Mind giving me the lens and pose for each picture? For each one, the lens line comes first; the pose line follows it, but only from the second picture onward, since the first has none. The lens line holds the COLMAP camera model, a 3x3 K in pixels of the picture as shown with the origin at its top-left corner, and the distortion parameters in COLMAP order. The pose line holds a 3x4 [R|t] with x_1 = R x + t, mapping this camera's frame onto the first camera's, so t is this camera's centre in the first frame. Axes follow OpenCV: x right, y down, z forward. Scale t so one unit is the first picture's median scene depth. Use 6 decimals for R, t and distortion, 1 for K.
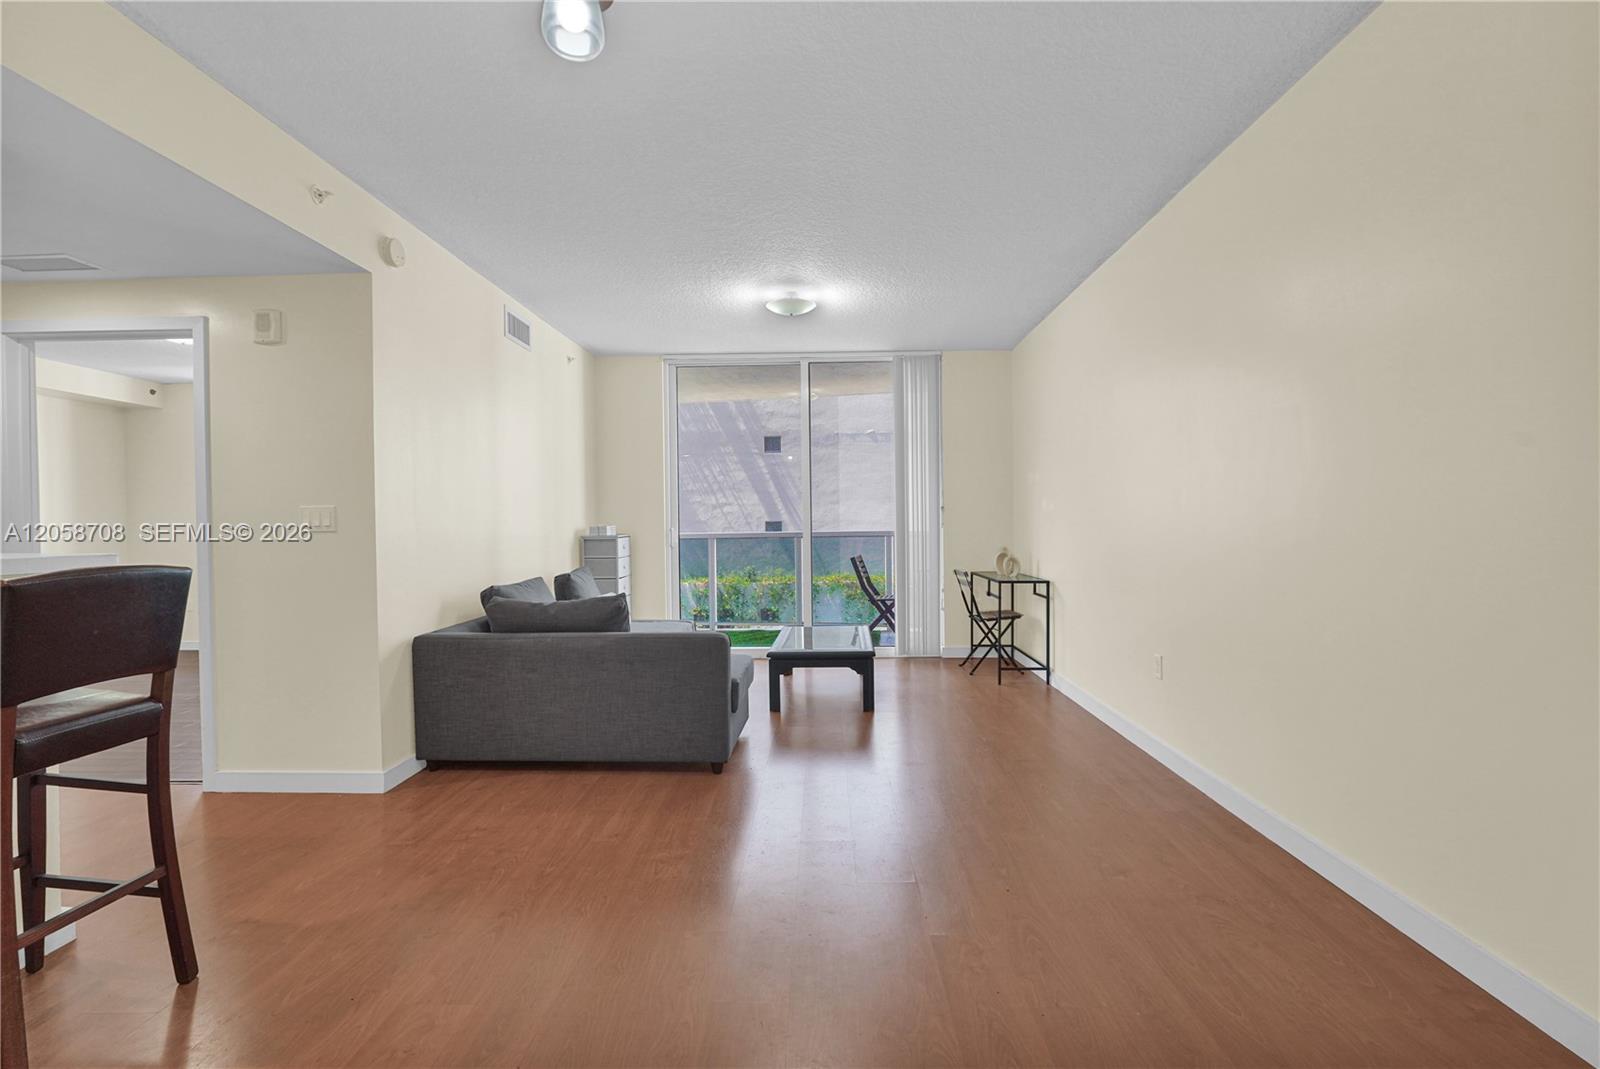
lens RADIAL K [[722.0, 0, 805.2], [0, 722.0, 533.1], [0, 0, 1]] dist [-0.016856, 0.007942]
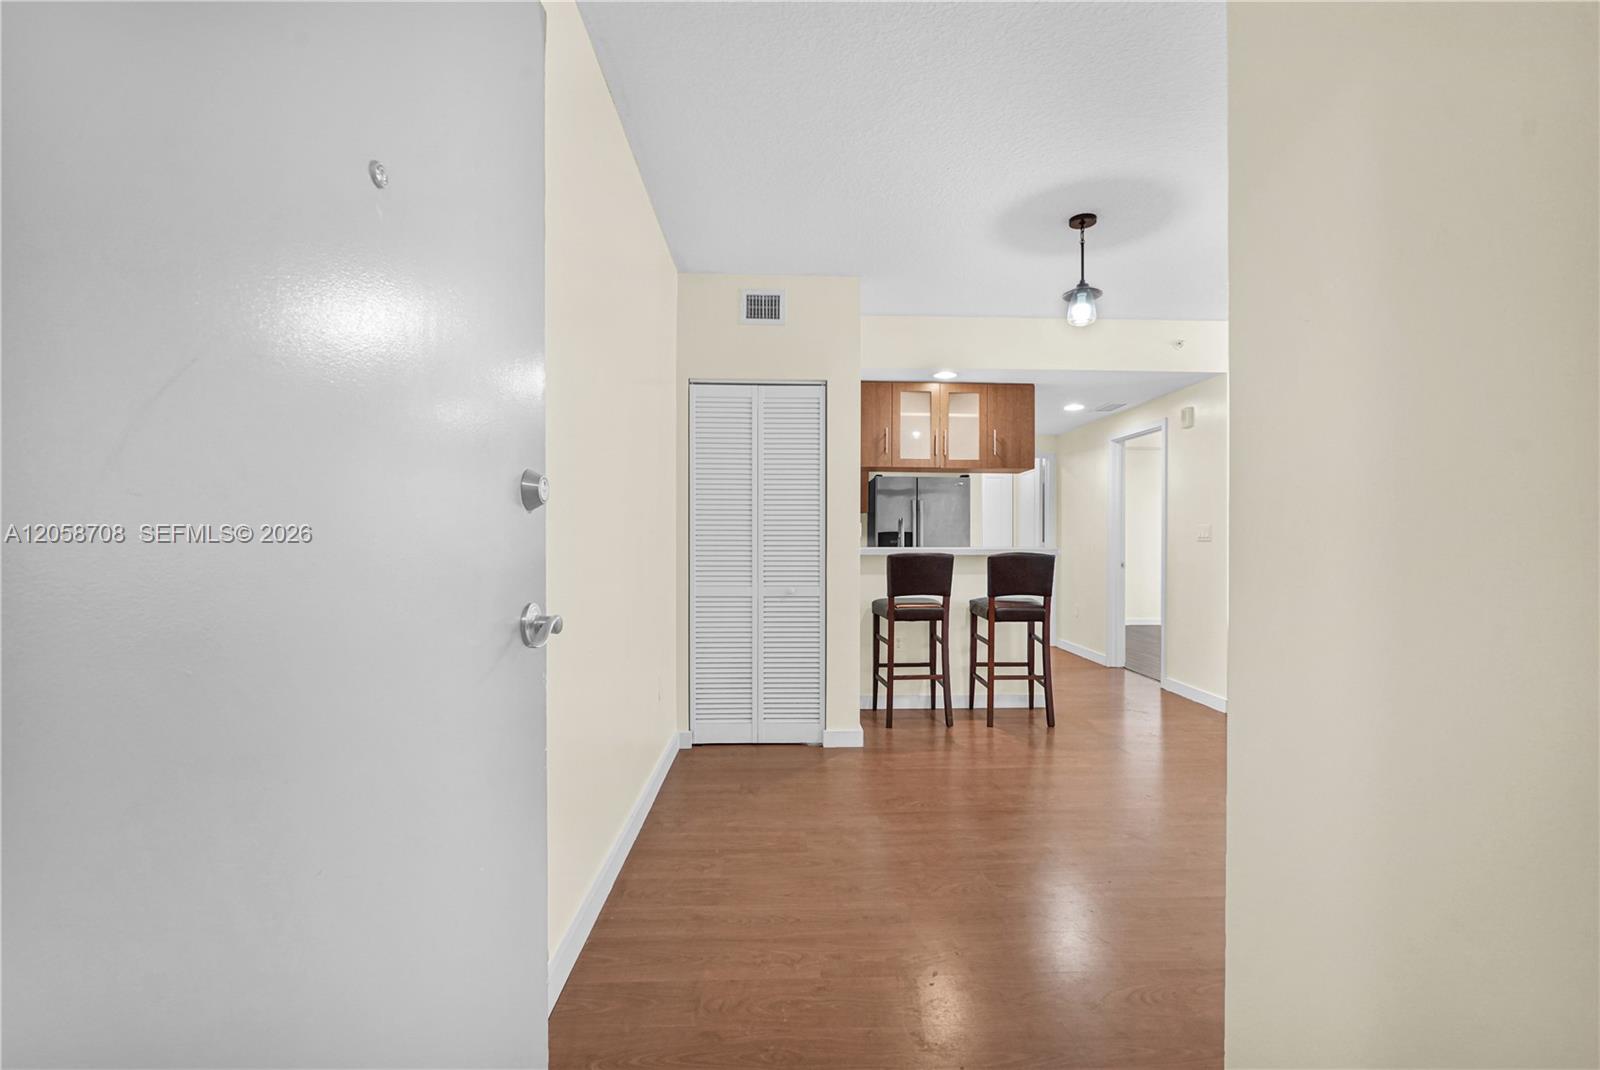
lens RADIAL K [[722.0, 0, 804.8], [0, 722.0, 538.9], [0, 0, 1]] dist [-0.016856, 0.007942]
pose [[0.065850, 0.012736, -0.997748, 0.776521], [-0.014766, 0.999821, 0.011788, -0.010766], [0.997720, 0.013957, 0.066026, 0.003073]]
